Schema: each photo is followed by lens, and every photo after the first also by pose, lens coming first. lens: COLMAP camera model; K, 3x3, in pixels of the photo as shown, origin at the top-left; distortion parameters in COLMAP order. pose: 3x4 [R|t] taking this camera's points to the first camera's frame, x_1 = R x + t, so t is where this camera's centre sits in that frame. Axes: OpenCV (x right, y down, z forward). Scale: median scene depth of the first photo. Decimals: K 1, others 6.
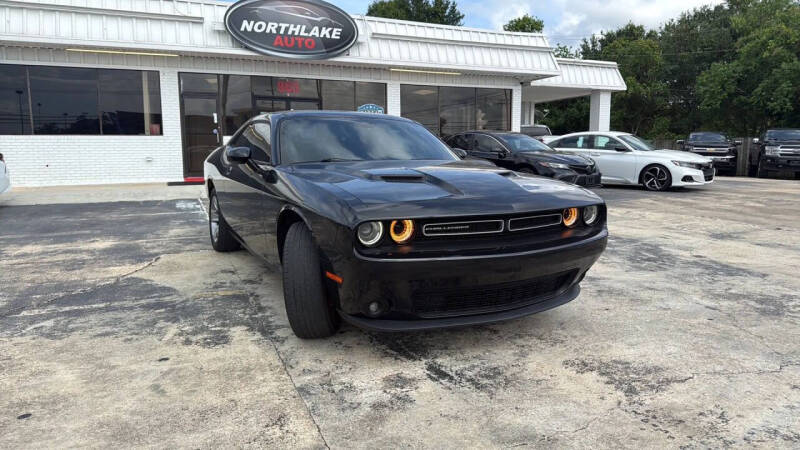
lens RADIAL K [[534.4, 0, 415.5], [0, 534.4, 236.0], [0, 0, 1]] dist [0.045691, -0.058826]
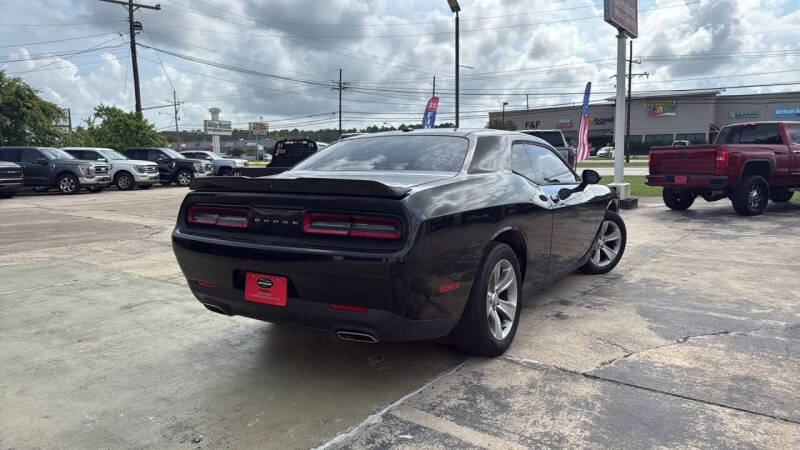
lens RADIAL K [[534.4, 0, 414.2], [0, 534.4, 247.6], [0, 0, 1]] dist [0.045691, -0.058826]
pose [[-0.491558, -0.132852, 0.860652, -1.271326], [0.150420, 0.960487, 0.234174, -0.364803], [-0.857756, 0.244570, -0.452151, 2.079690]]
